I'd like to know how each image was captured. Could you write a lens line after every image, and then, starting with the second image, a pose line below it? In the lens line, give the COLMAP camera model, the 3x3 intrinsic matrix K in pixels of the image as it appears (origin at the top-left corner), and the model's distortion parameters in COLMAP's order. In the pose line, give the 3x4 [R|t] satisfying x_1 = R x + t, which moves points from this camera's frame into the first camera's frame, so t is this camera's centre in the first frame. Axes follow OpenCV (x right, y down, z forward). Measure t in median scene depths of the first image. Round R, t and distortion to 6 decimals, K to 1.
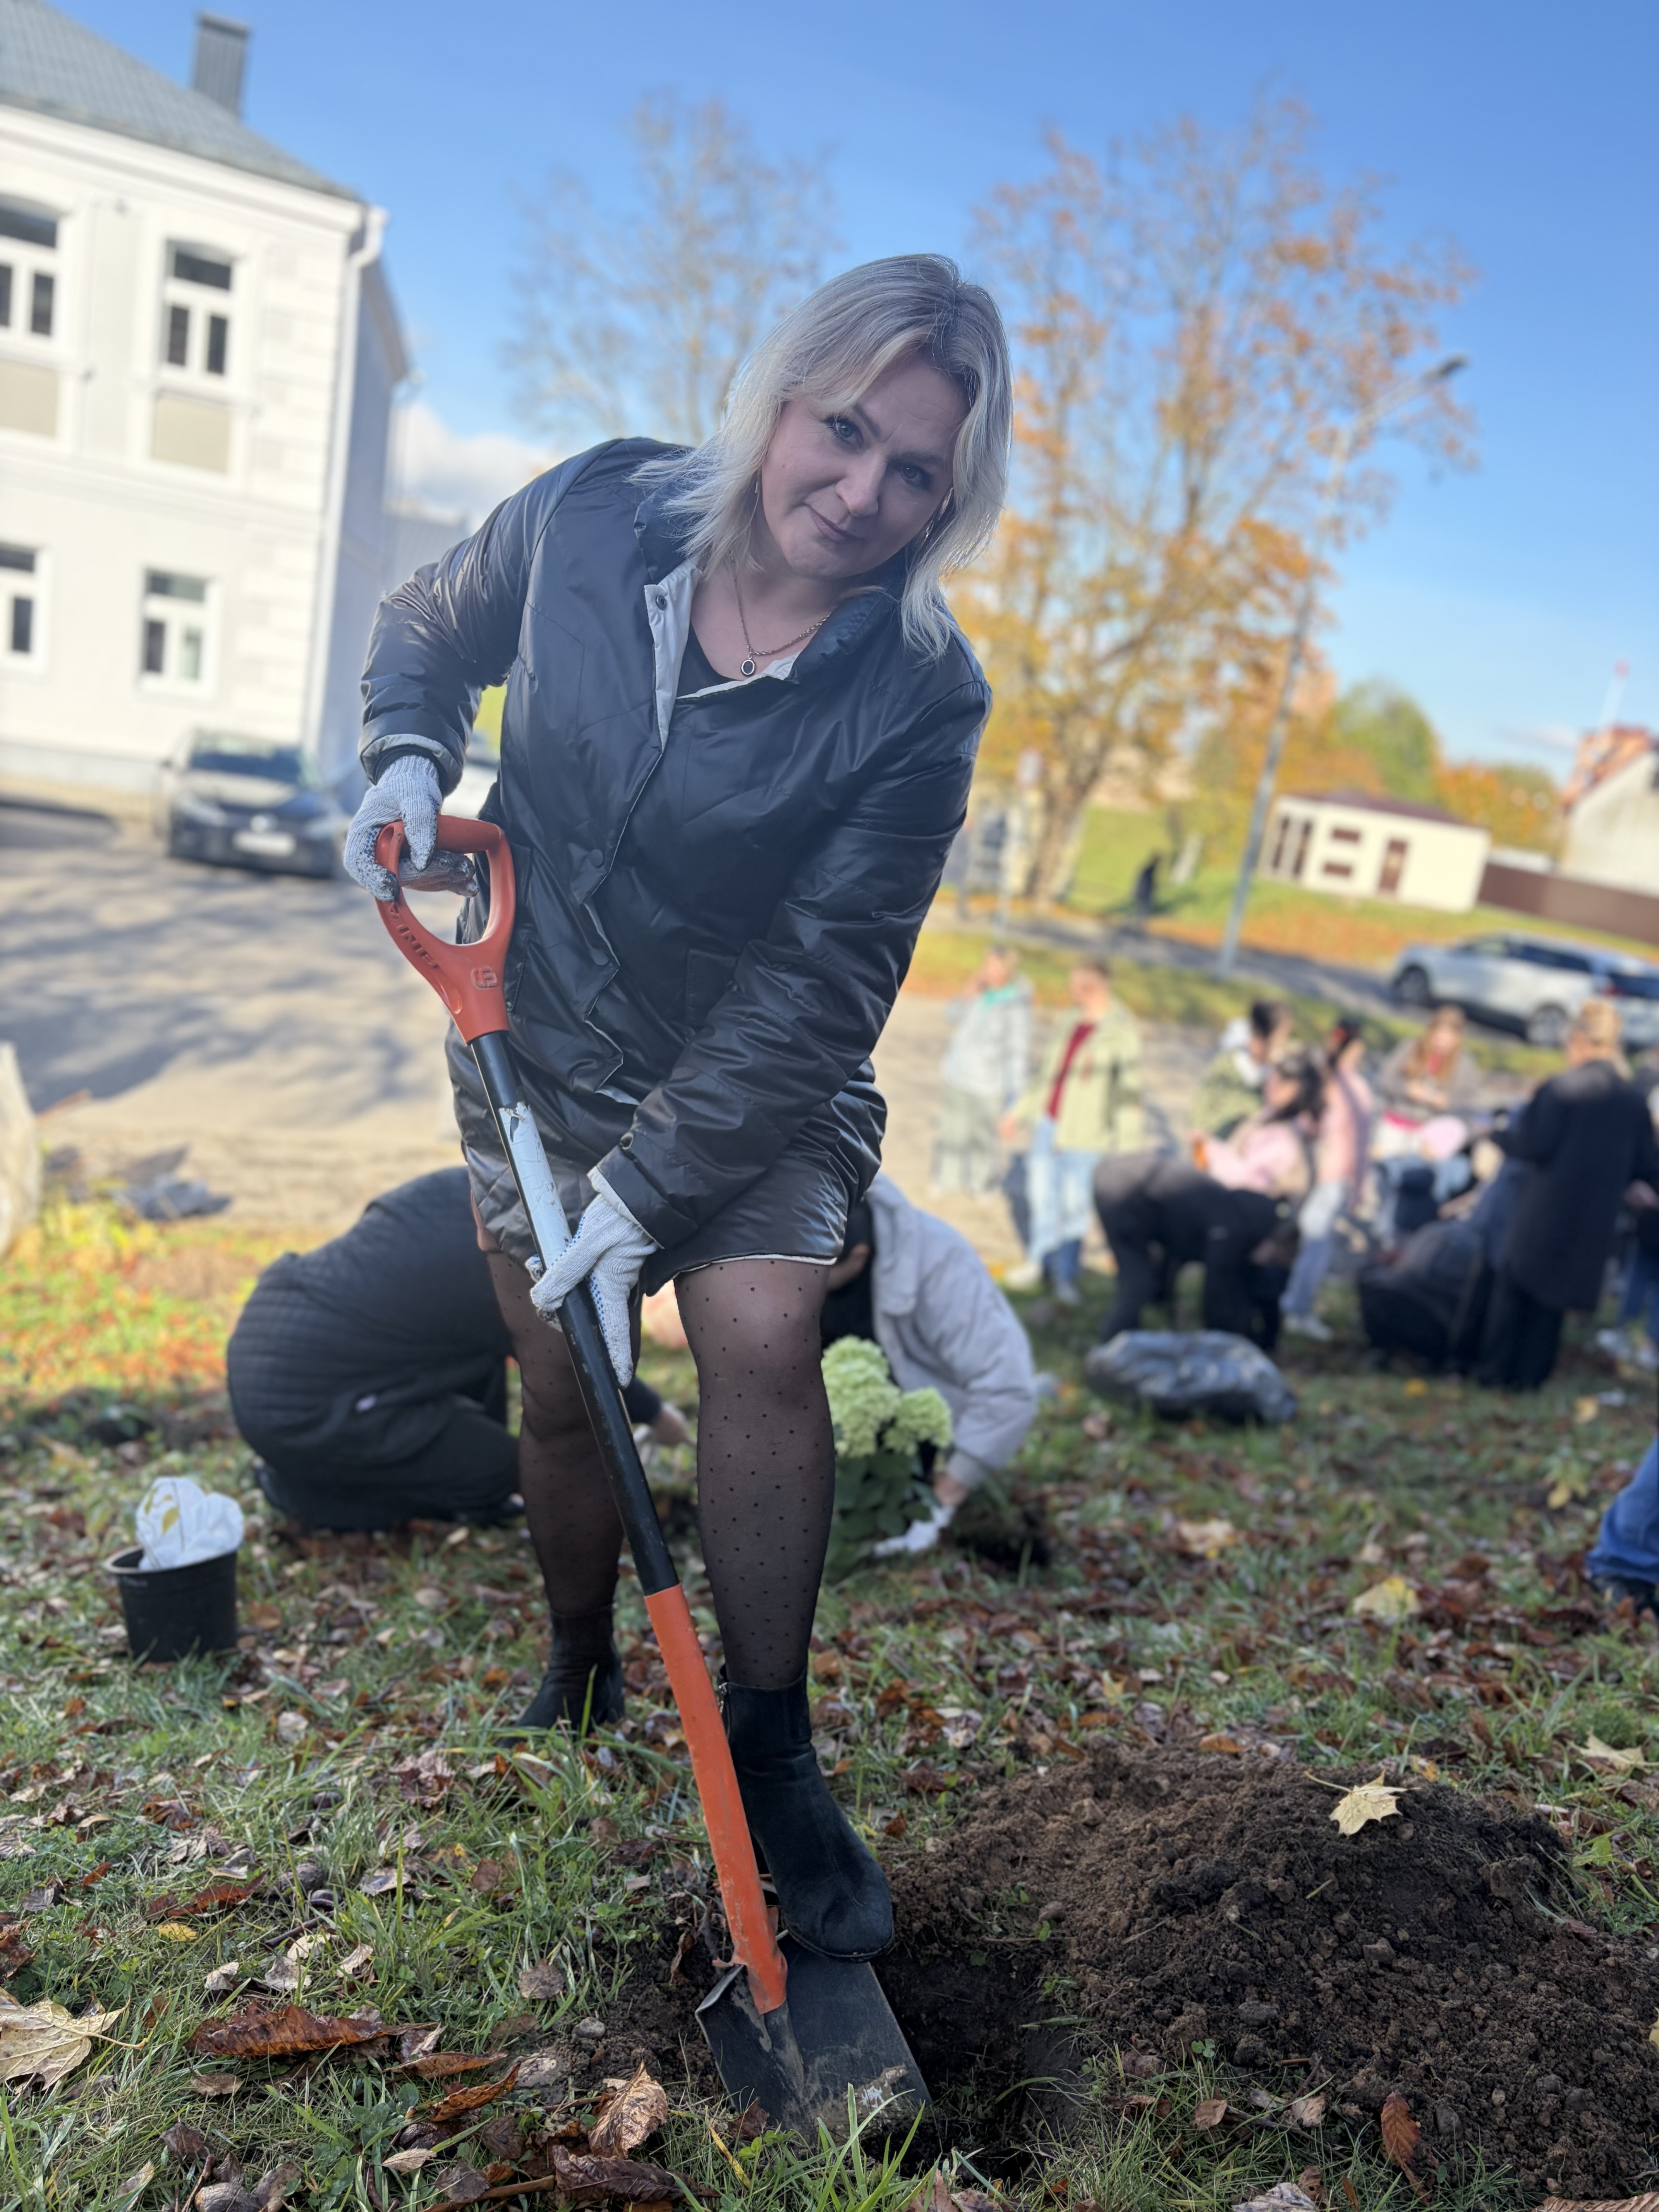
lens RADIAL K [[1715.9, 0, 829.5], [0, 1715.9, 1106.0], [0, 0, 1]] dist [-0.041860, 0.092032]
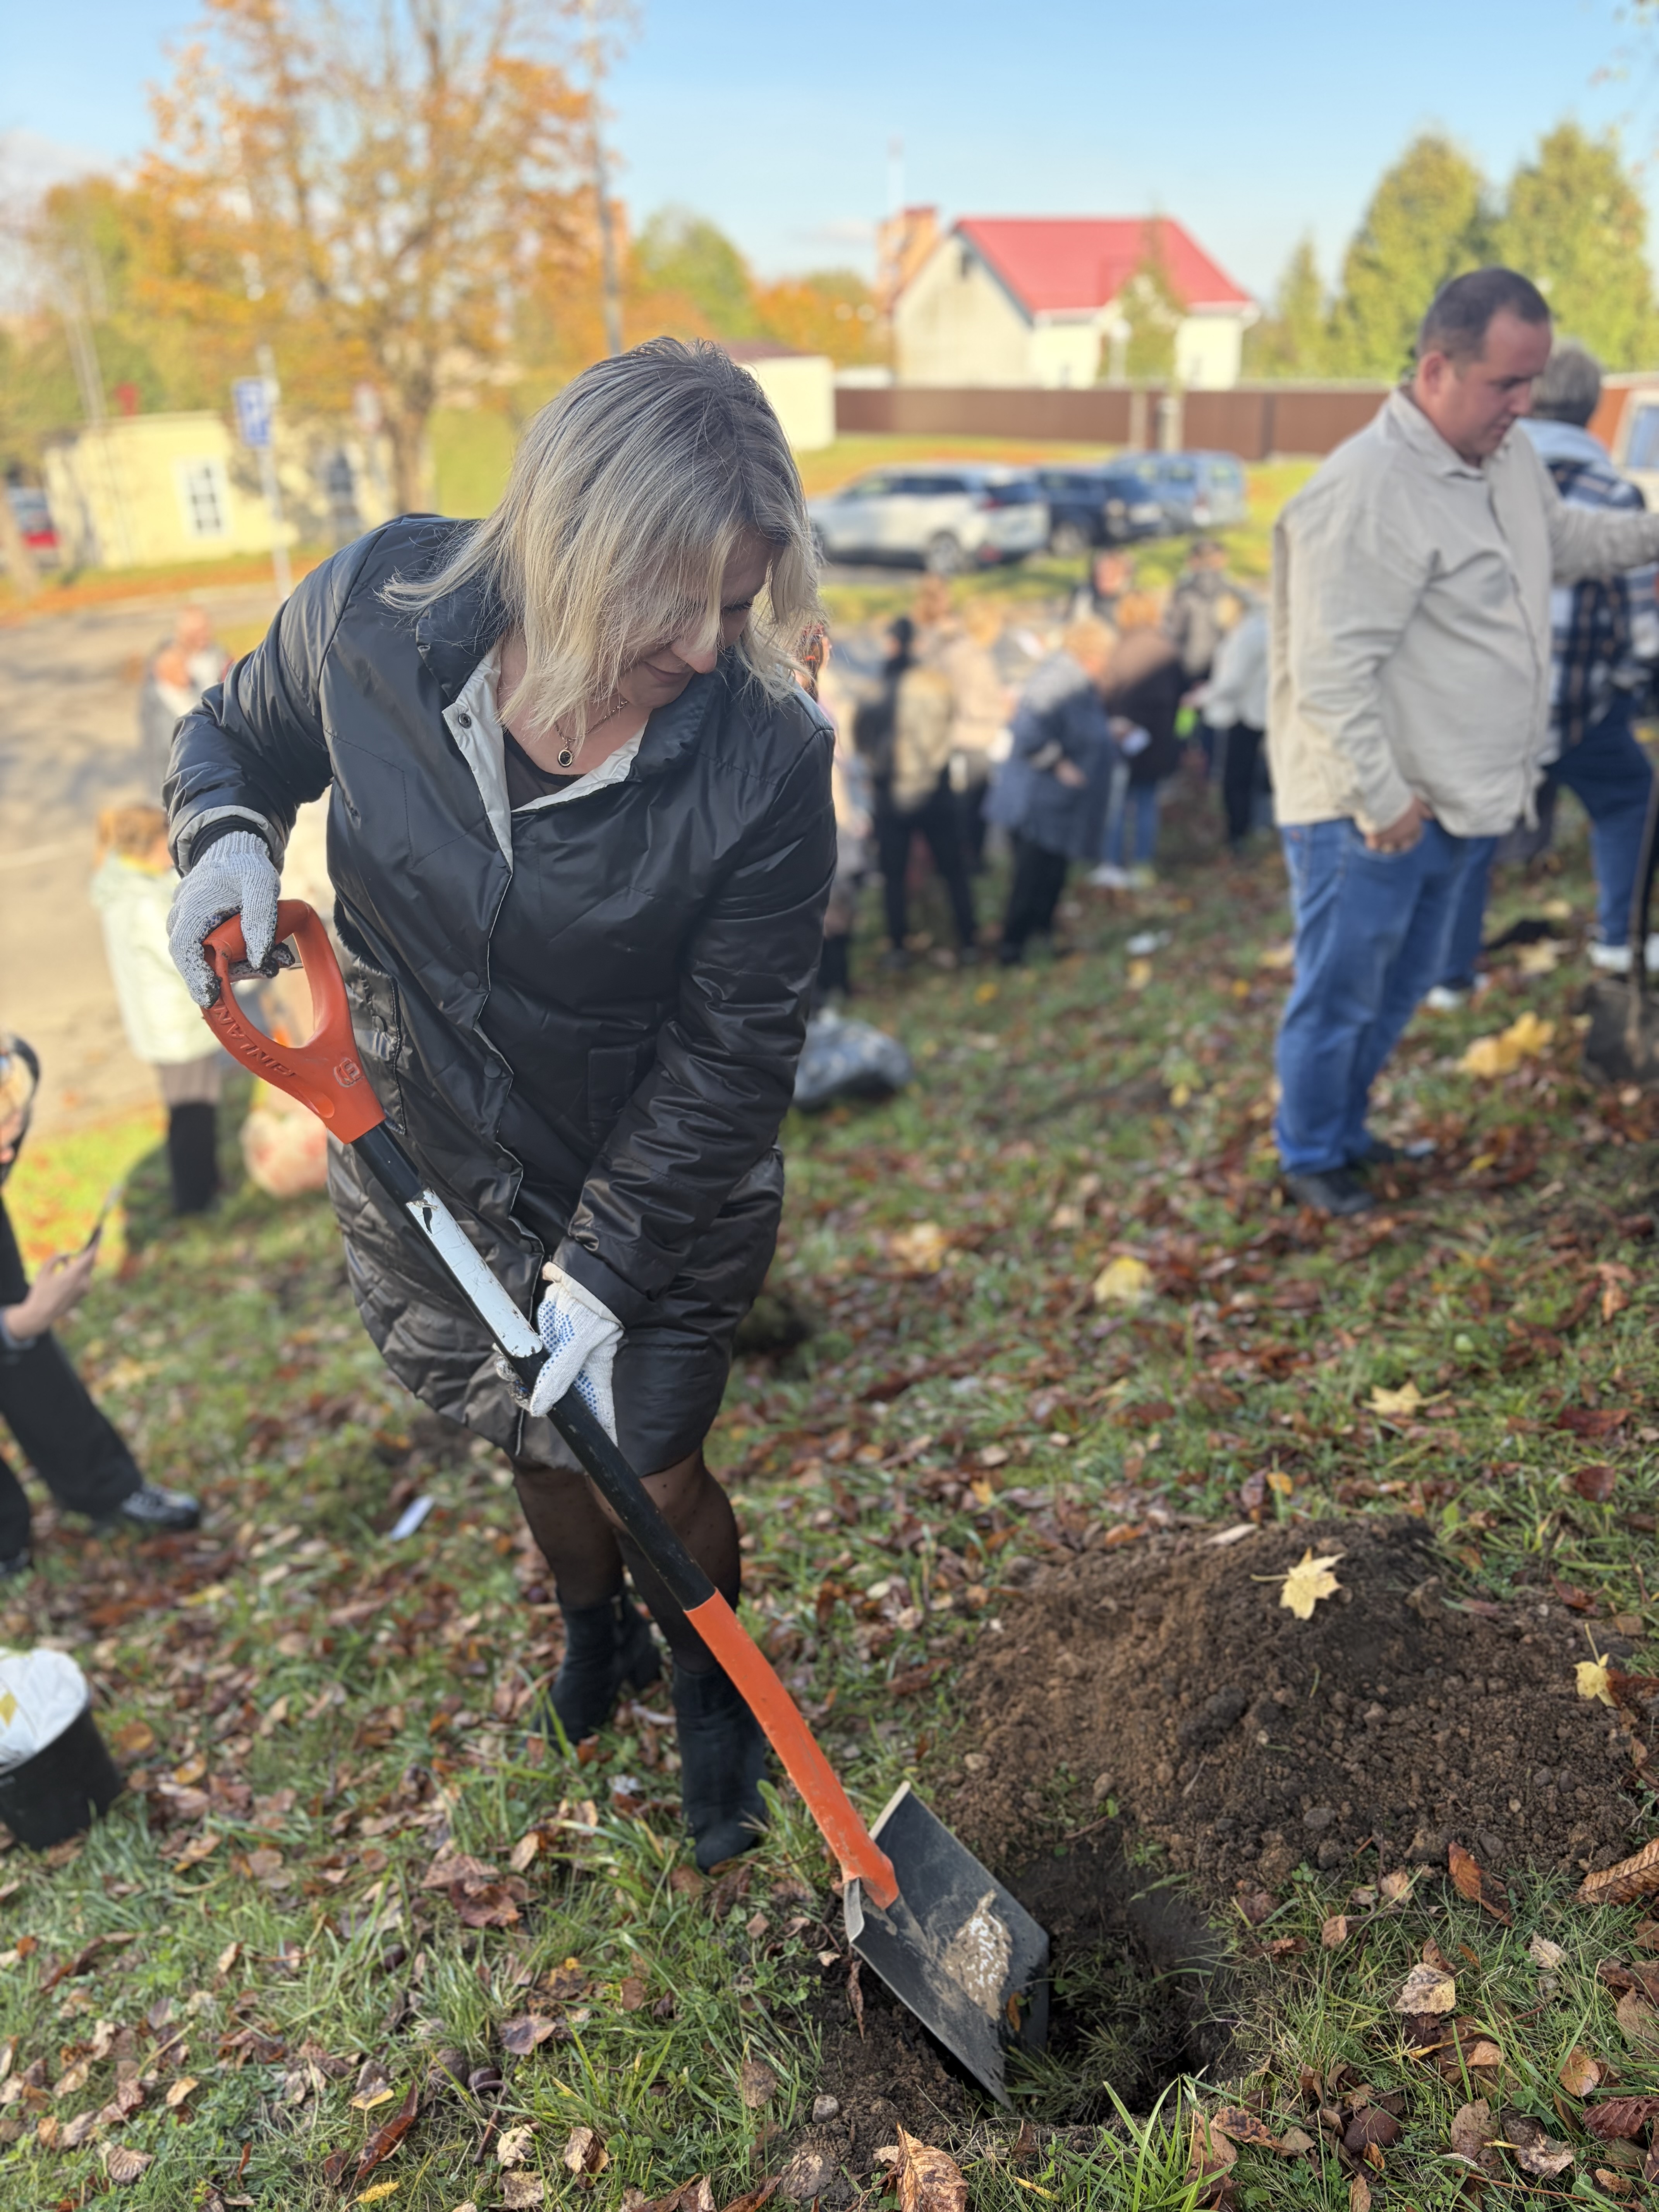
lens RADIAL K [[1699.1, 0, 829.5], [0, 1699.1, 1106.0], [0, 0, 1]] dist [0.033747, -0.056436]
pose [[0.907184, -0.332144, 0.258259, -0.084037], [0.263788, 0.927214, 0.265875, -0.139793], [-0.327770, -0.173072, 0.928769, 0.039032]]
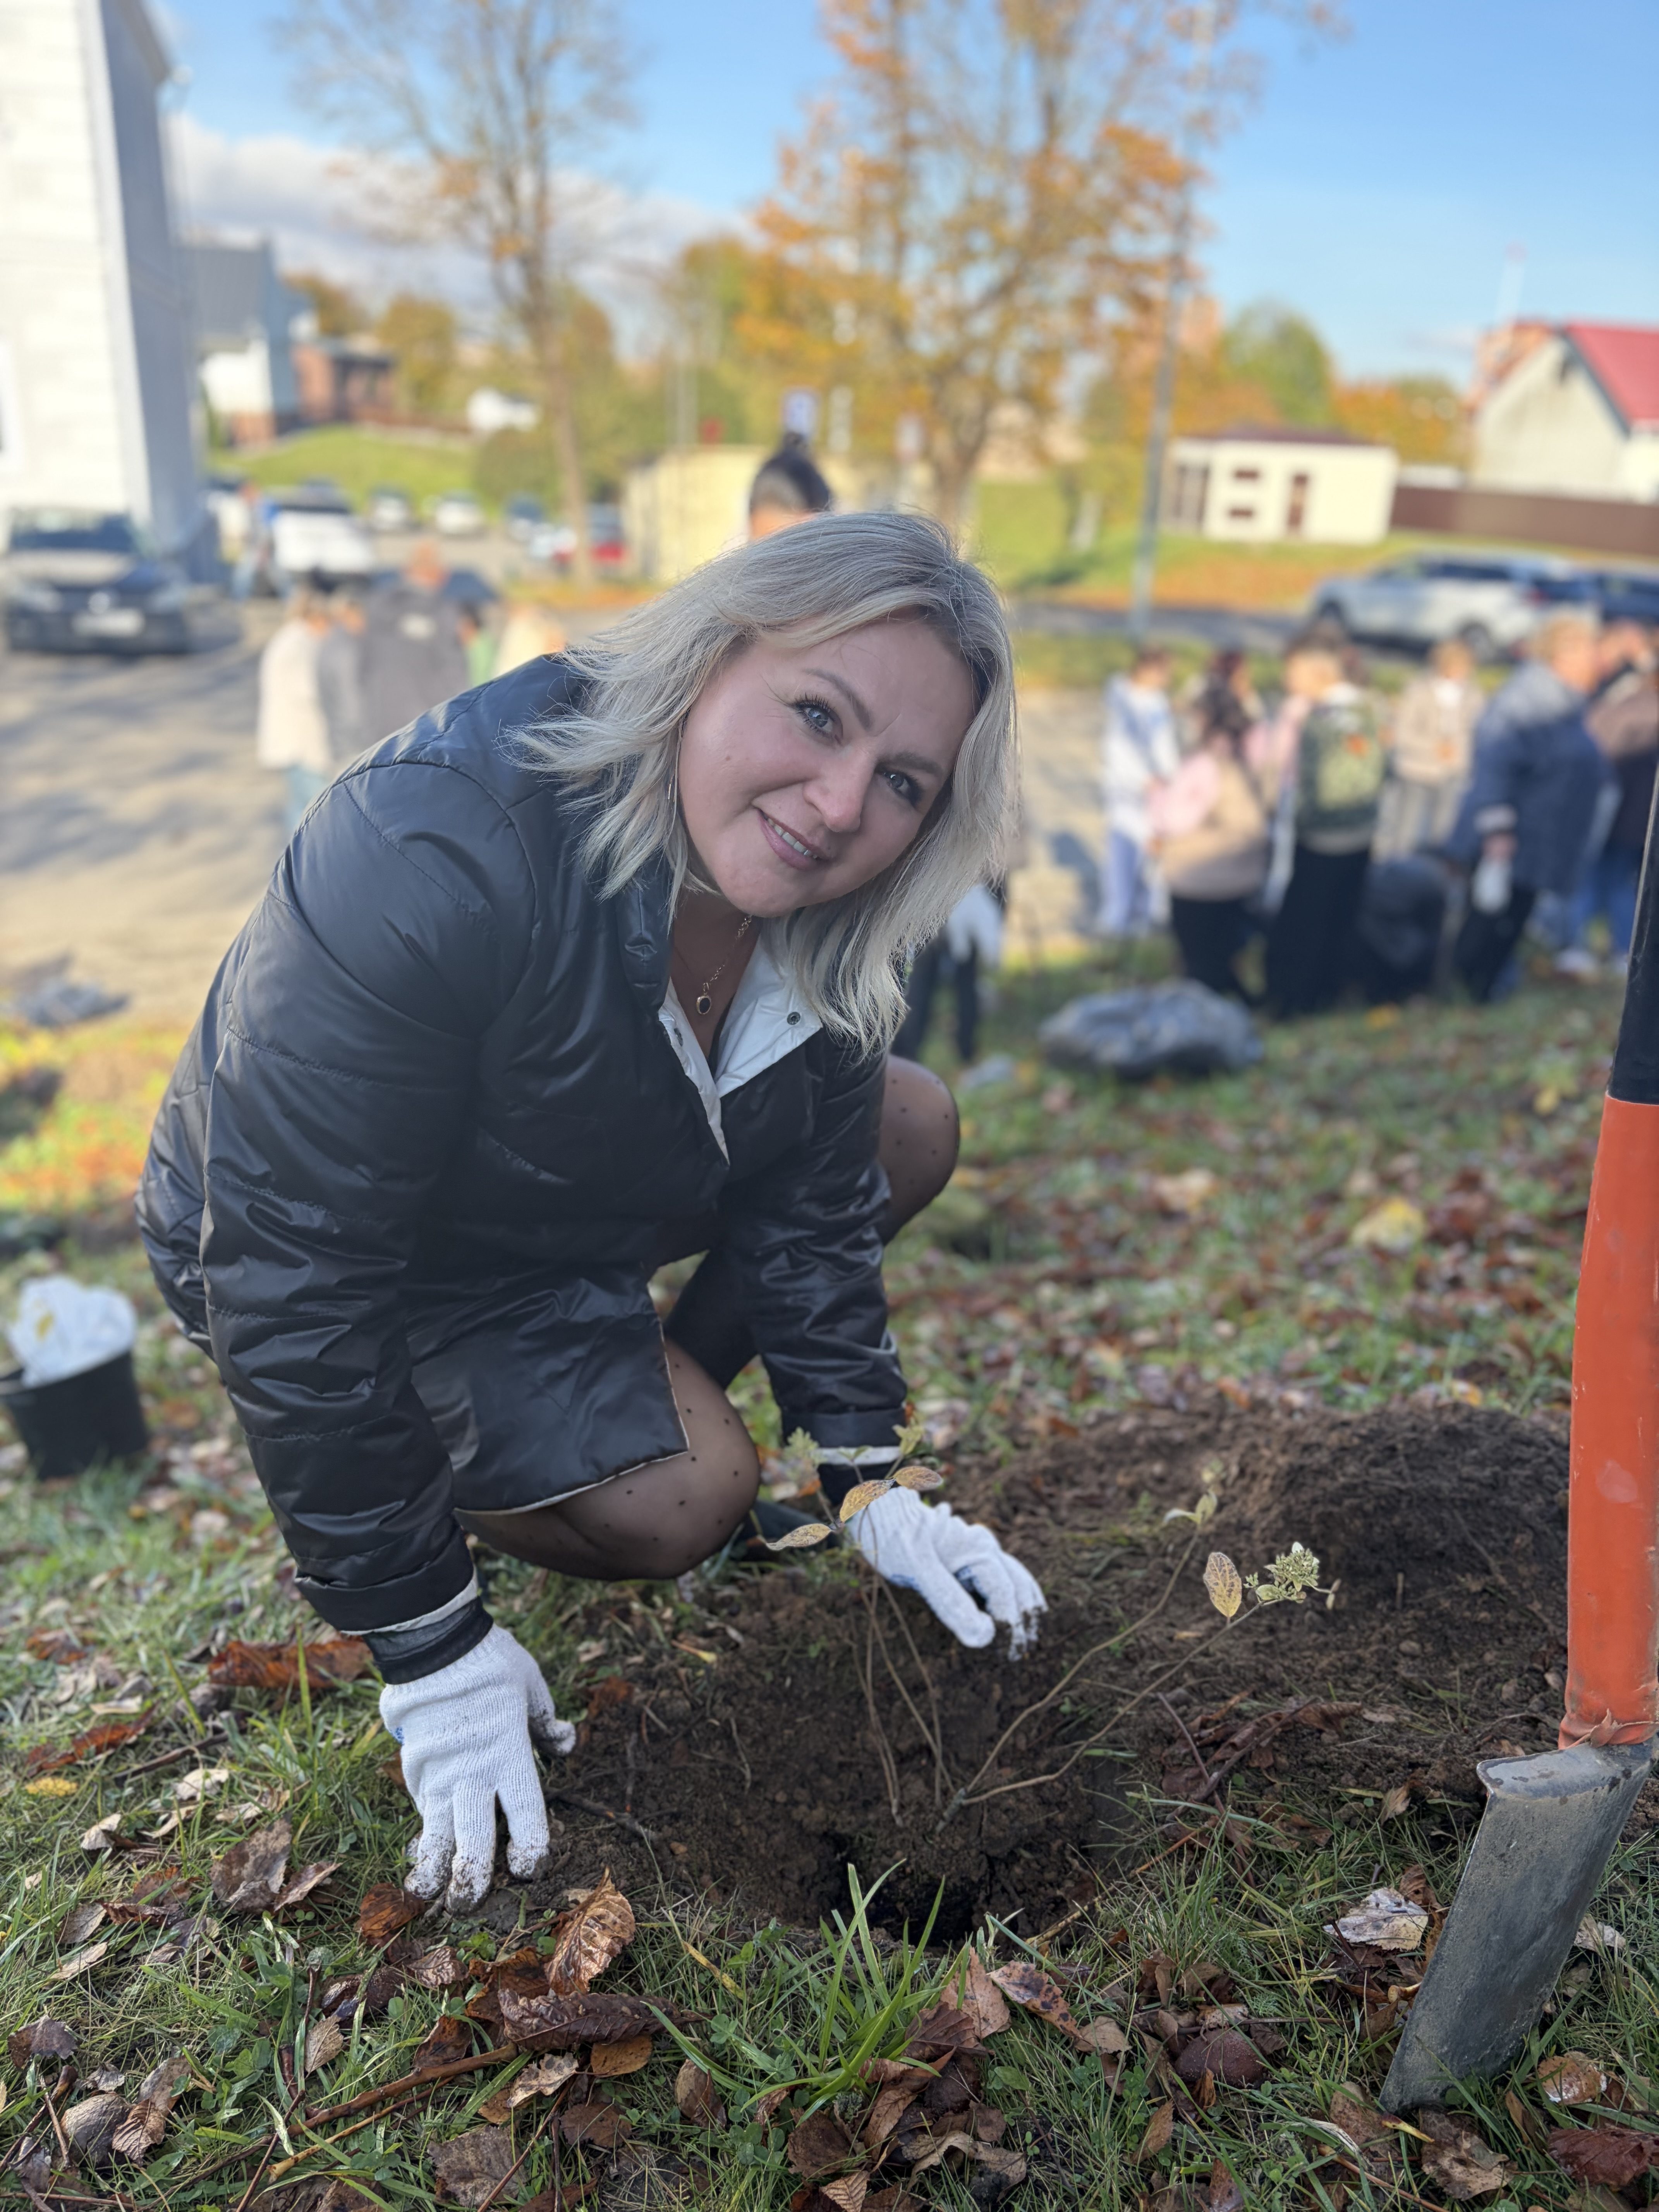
lens RADIAL K [[1699.1, 0, 829.5], [0, 1699.1, 1106.0], [0, 0, 1]] dist [0.033747, -0.056436]
pose [[0.990262, -0.137540, 0.021547, 0.011867], [0.132404, 0.978274, 0.159529, 0.031492], [-0.043021, -0.155122, 0.986958, 0.091007]]
